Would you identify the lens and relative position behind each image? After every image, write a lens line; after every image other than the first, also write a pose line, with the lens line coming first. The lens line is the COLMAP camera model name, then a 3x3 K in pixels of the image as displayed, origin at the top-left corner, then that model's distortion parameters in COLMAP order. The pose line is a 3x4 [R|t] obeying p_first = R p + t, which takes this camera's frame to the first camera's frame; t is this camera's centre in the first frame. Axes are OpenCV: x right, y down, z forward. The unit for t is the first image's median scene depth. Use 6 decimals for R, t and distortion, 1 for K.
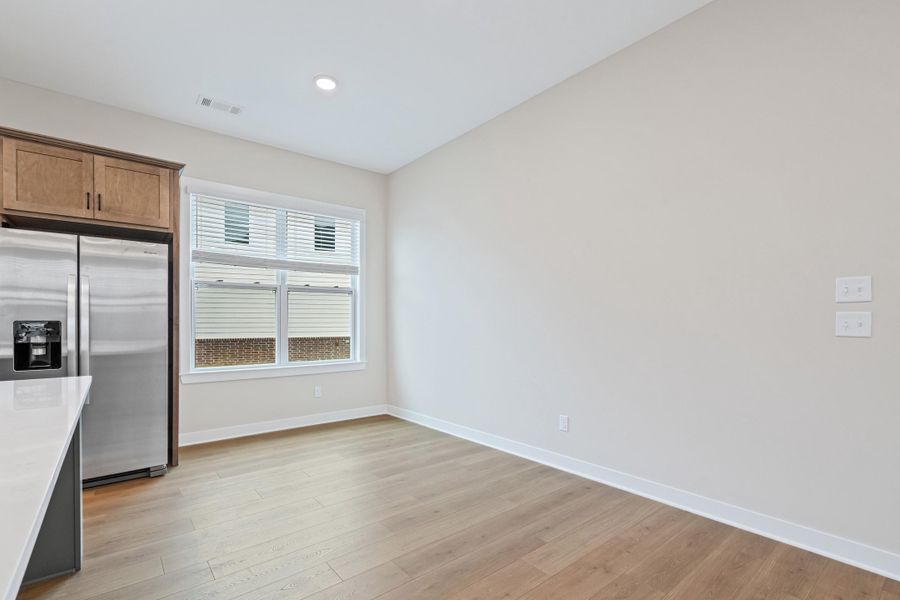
lens RADIAL K [[418.6, 0, 442.8], [0, 418.6, 323.6], [0, 0, 1]] dist [-0.009139, 0.002959]
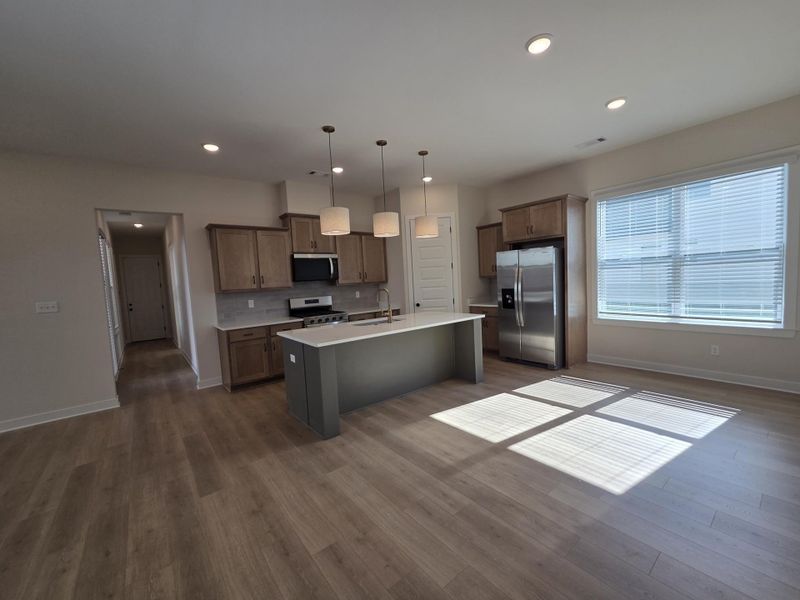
lens RADIAL K [[328.2, 0, 399.3], [0, 328.2, 301.5], [0, 0, 1]] dist [0.005506, -0.000776]
pose [[-0.001530, 0.071563, -0.997435, 0.755422], [0.048546, 0.996265, 0.071405, -0.080912], [0.998820, -0.048312, -0.004999, 0.315215]]
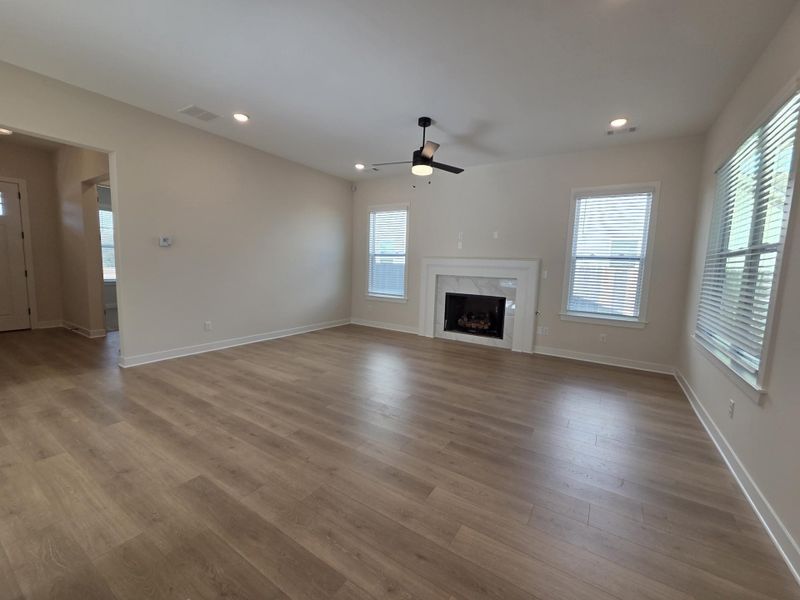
lens RADIAL K [[328.2, 0, 401.3], [0, 328.2, 298.0], [0, 0, 1]] dist [0.005506, -0.000776]
pose [[-0.322864, -0.103238, 0.940798, -0.568017], [-0.025641, 0.994622, 0.100345, -0.047284], [-0.946098, 0.008275, -0.323775, -0.279746]]
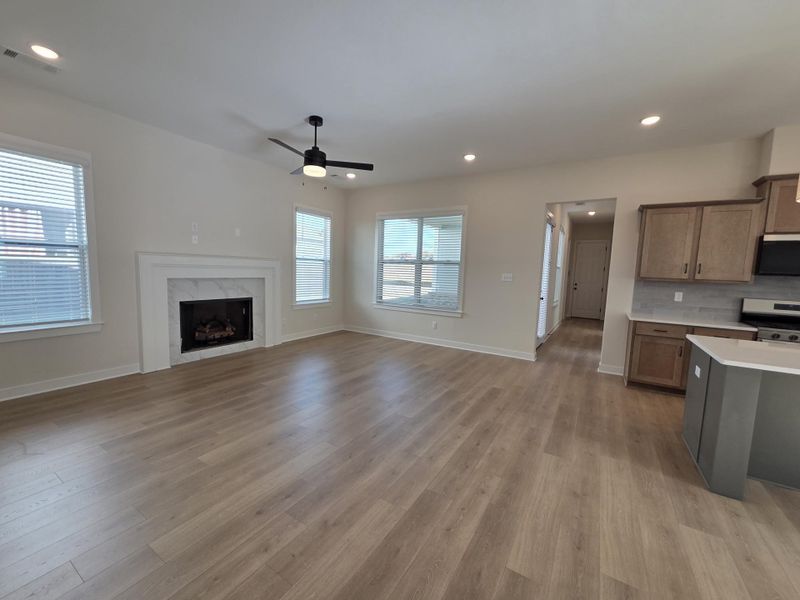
lens RADIAL K [[328.2, 0, 394.6], [0, 328.2, 301.0], [0, 0, 1]] dist [0.005506, -0.000776]
pose [[-0.943404, 0.002840, -0.331635, 0.697242], [-0.033378, 0.994073, 0.103463, -0.073862], [0.329963, 0.108677, -0.937717, 0.458870]]
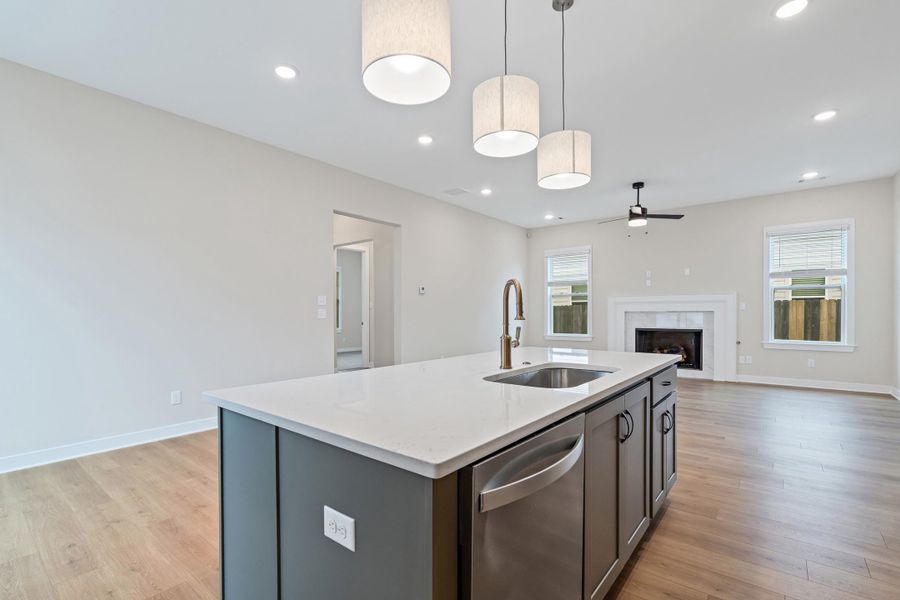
lens RADIAL K [[414.9, 0, 435.7], [0, 414.9, 315.0], [0, 0, 1]] dist [0.000312, -0.000886]
pose [[-0.197788, -0.003304, 0.980239, -1.061349], [0.009121, 0.999945, 0.005210, 0.000087], [-0.980202, 0.009972, -0.197747, 0.512221]]
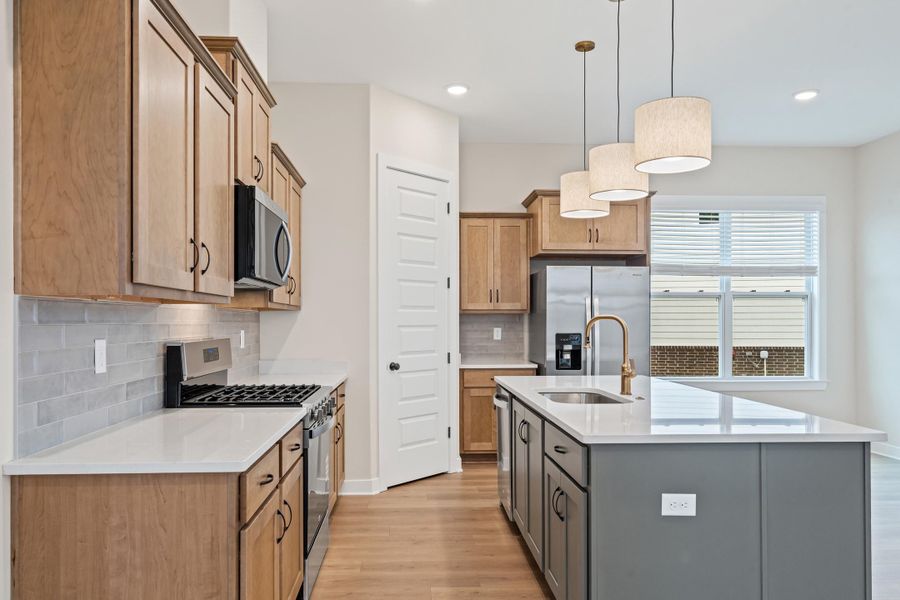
lens RADIAL K [[644.8, 0, 442.6], [0, 644.8, 308.1], [0, 0, 1]] dist [0.006148, 0.018959]
pose [[0.811031, -0.011145, -0.584897, -0.079165], [-0.002977, 0.999727, -0.023178, -0.030519], [0.584996, 0.020540, 0.810776, -0.743133]]
